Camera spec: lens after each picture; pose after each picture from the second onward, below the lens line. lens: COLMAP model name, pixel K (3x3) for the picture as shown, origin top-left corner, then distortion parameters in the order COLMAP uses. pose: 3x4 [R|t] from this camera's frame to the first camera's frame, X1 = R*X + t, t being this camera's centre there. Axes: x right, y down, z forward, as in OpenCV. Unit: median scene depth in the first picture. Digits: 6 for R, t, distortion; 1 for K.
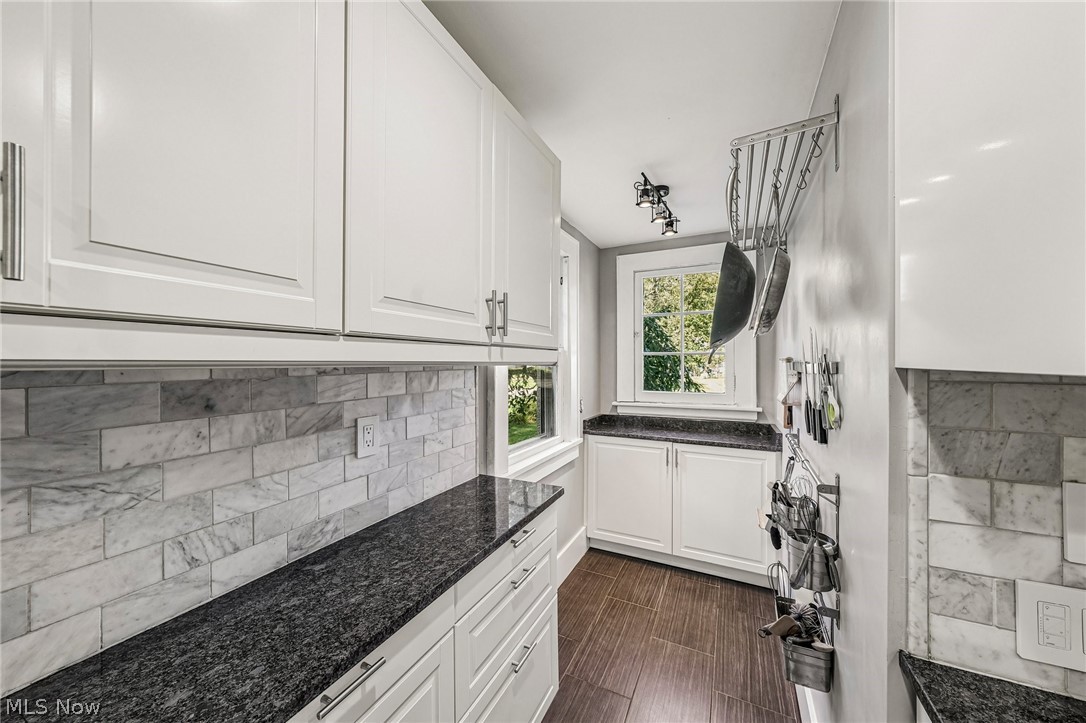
lens RADIAL K [[378.4, 0, 559.9], [0, 378.4, 360.1], [0, 0, 1]] dist [0.000746, 0.000048]
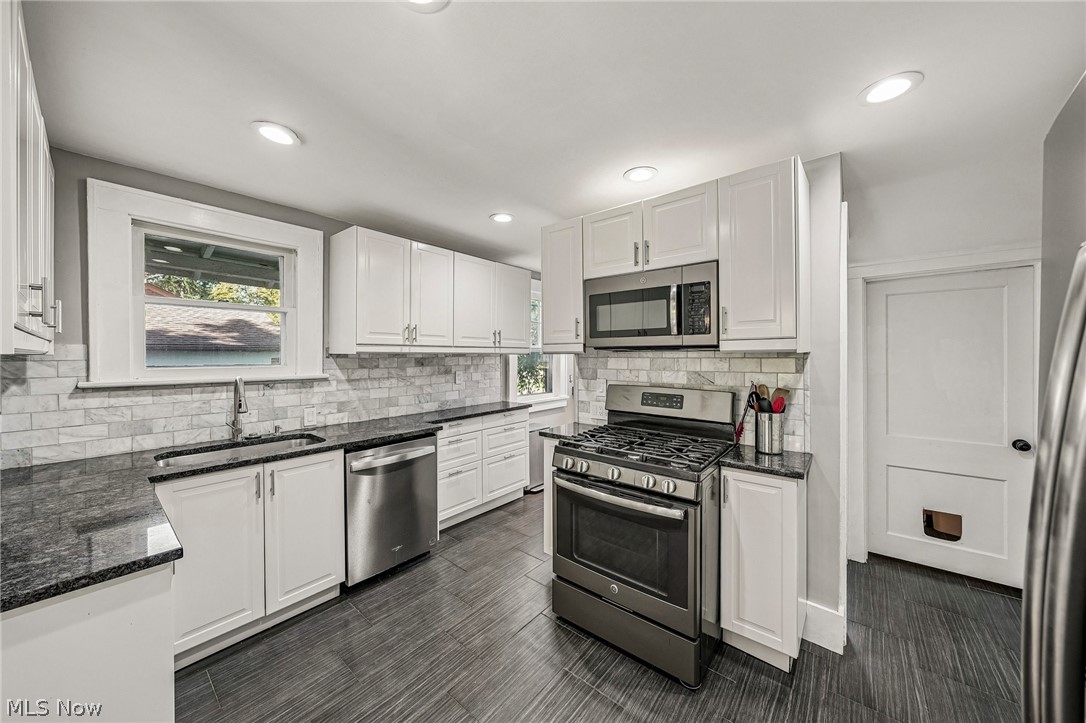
lens RADIAL K [[378.4, 0, 542.8], [0, 378.4, 356.7], [0, 0, 1]] dist [0.000746, 0.000048]
pose [[0.966955, 0.002313, -0.254936, 0.979553], [0.000859, 0.999924, 0.012332, -0.000818], [0.254945, -0.012143, 0.966879, -1.884504]]
